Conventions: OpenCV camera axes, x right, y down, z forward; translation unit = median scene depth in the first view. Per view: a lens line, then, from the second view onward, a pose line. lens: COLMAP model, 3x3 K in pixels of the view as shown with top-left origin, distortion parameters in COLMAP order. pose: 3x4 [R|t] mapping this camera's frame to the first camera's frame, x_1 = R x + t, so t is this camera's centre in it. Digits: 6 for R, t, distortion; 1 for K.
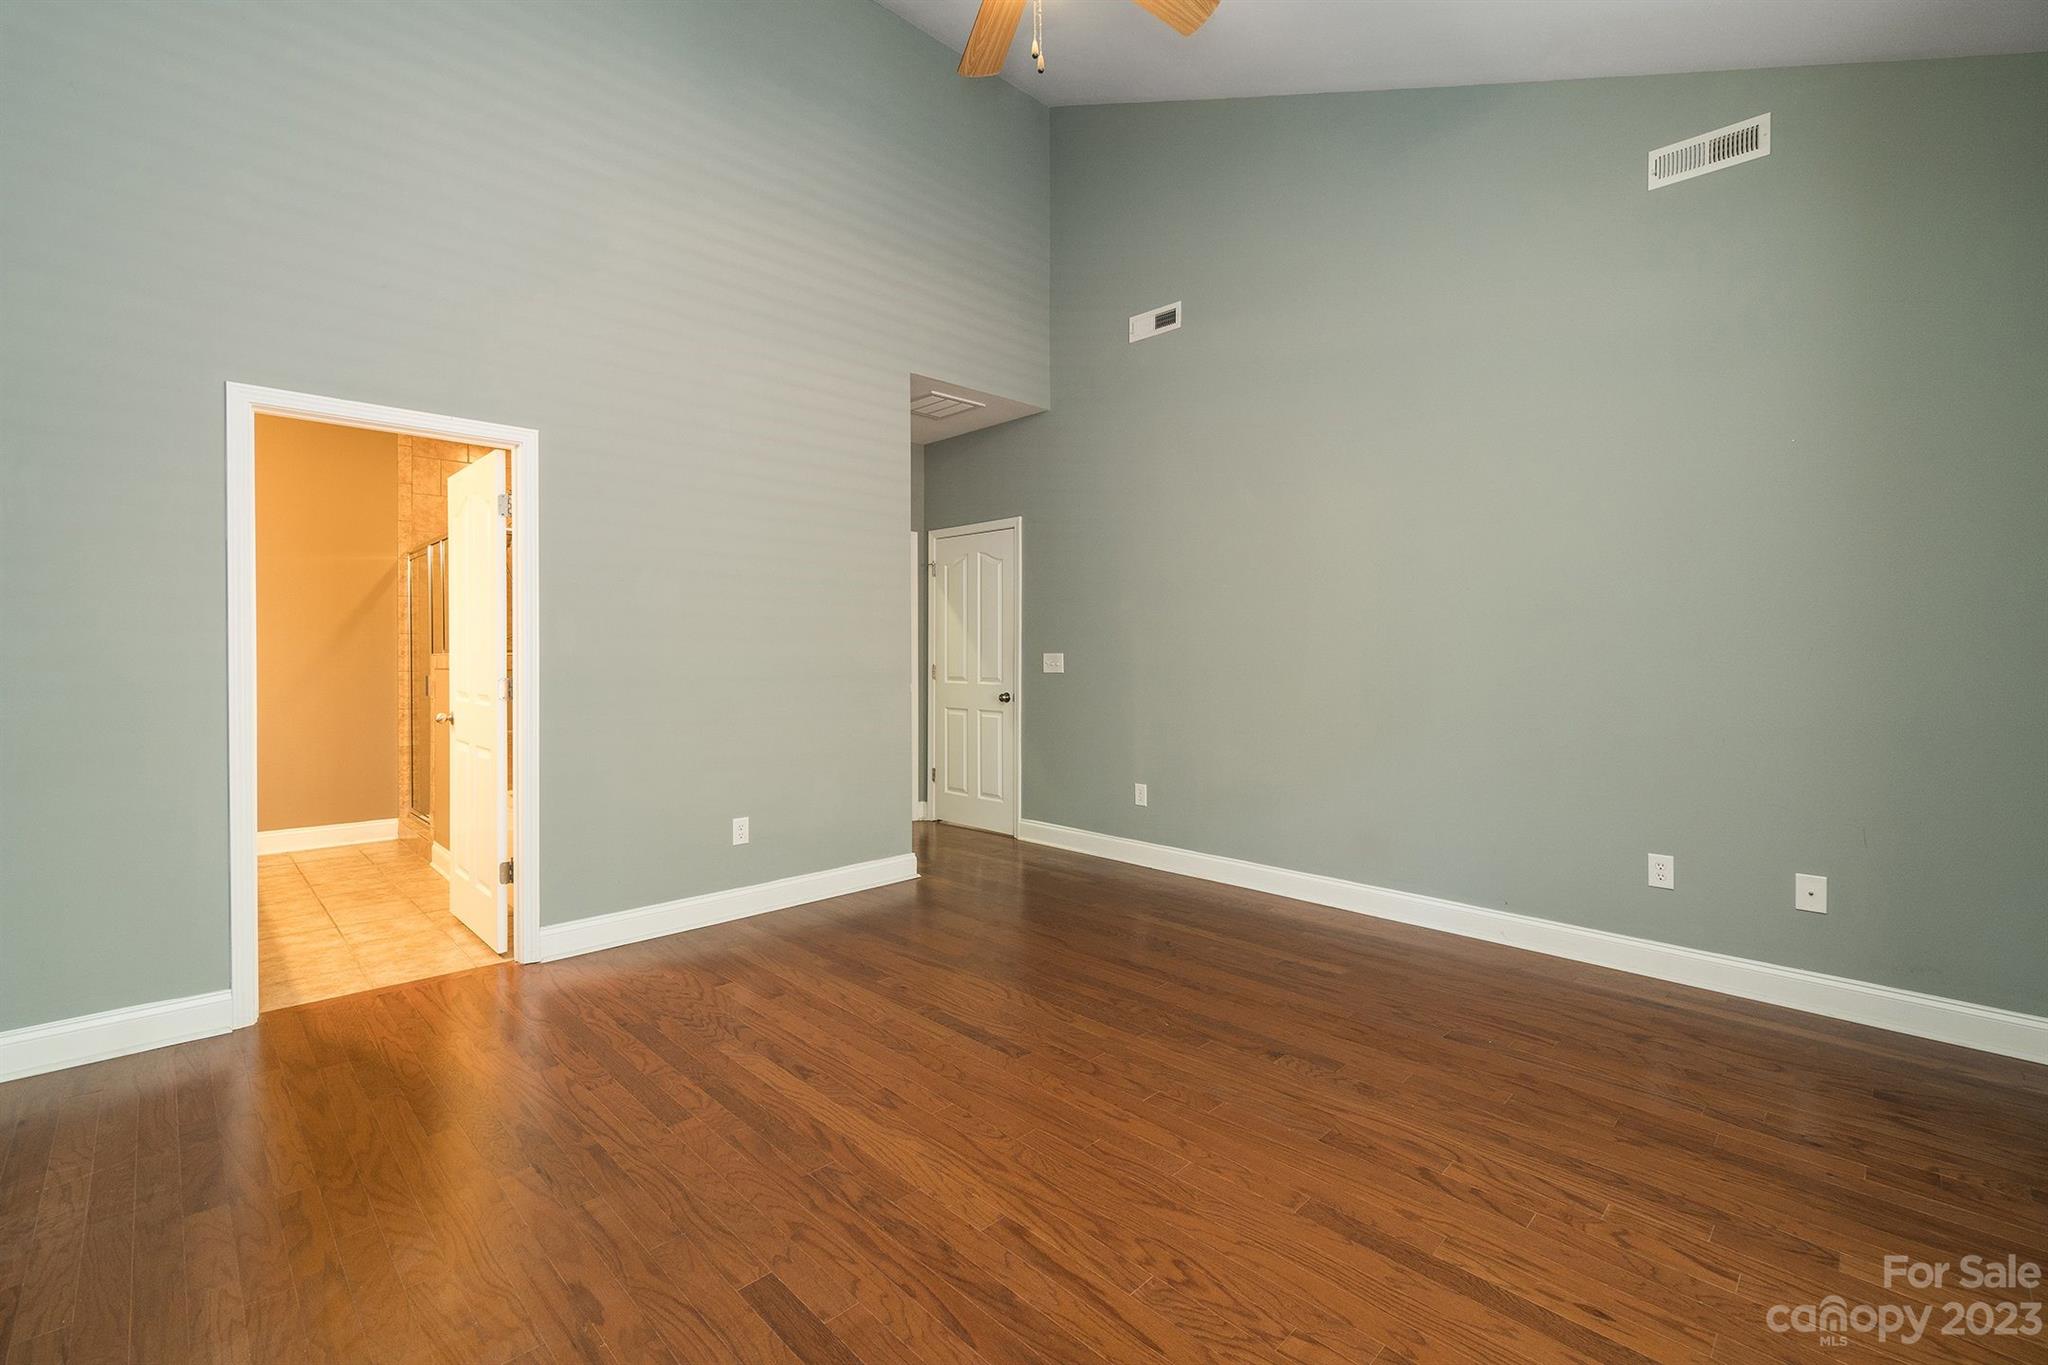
lens RADIAL K [[878.9, 0, 1032.6], [0, 878.9, 665.2], [0, 0, 1]] dist [-0.011883, 0.000364]
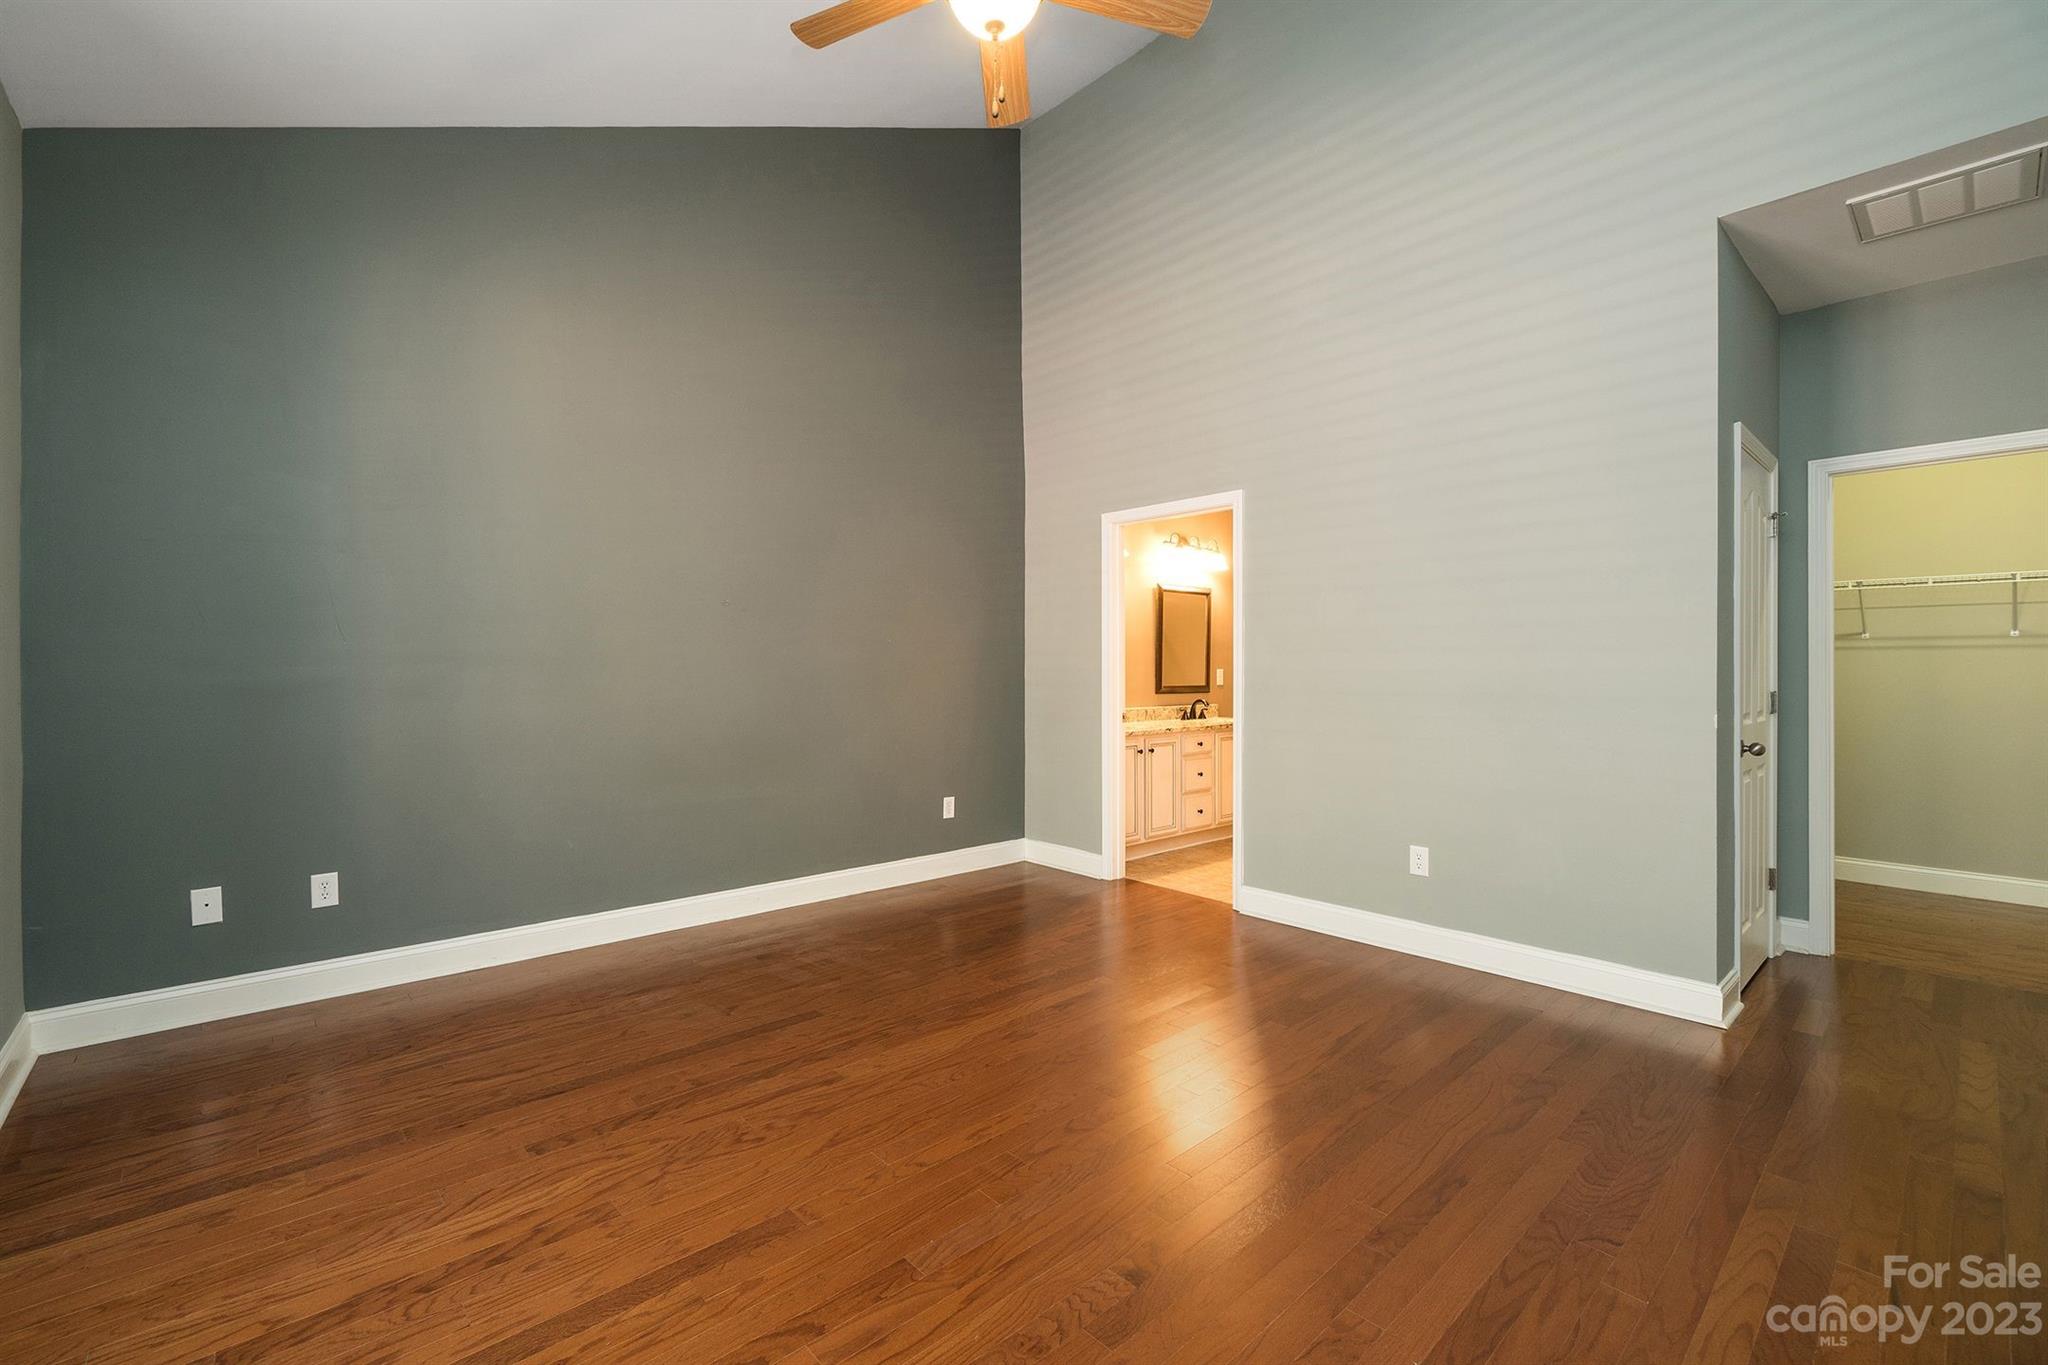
lens RADIAL K [[878.9, 0, 1021.4], [0, 878.9, 686.4], [0, 0, 1]] dist [-0.011883, 0.000364]
pose [[-0.043016, 0.026134, -0.998733, 1.261691], [-0.017033, 0.999493, 0.026888, -0.039261], [0.998929, 0.018168, -0.042549, 1.245627]]
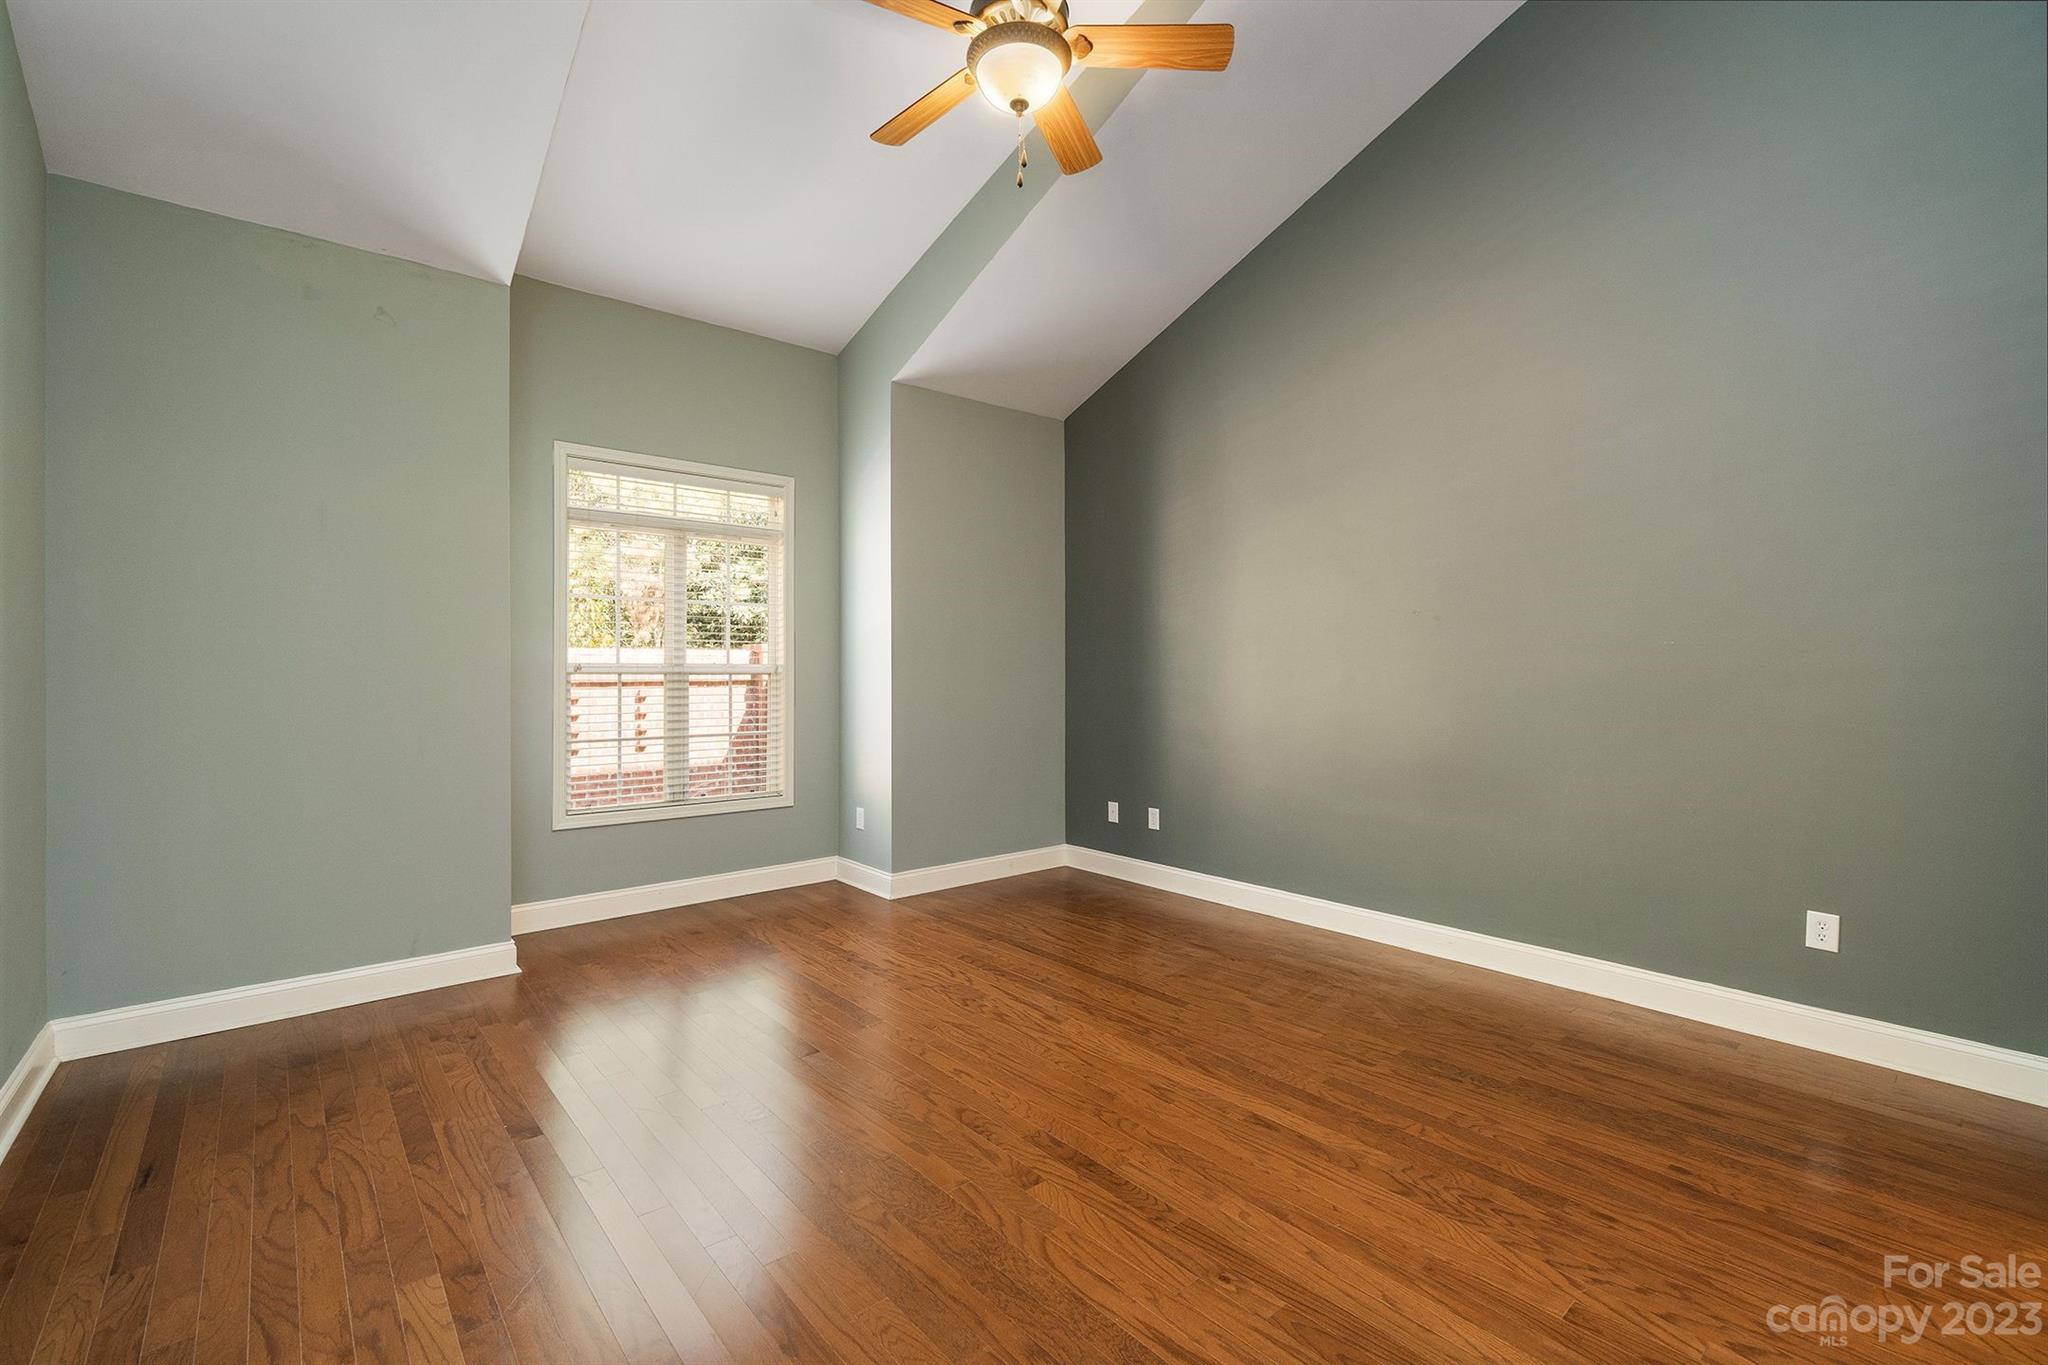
lens RADIAL K [[878.9, 0, 1023.3], [0, 878.9, 664.3], [0, 0, 1]] dist [-0.011883, 0.000364]
pose [[-0.996496, -0.004250, 0.083534, -0.097470], [-0.004515, 0.999985, -0.002990, -0.043913], [-0.083520, -0.003357, -0.996500, 2.498877]]
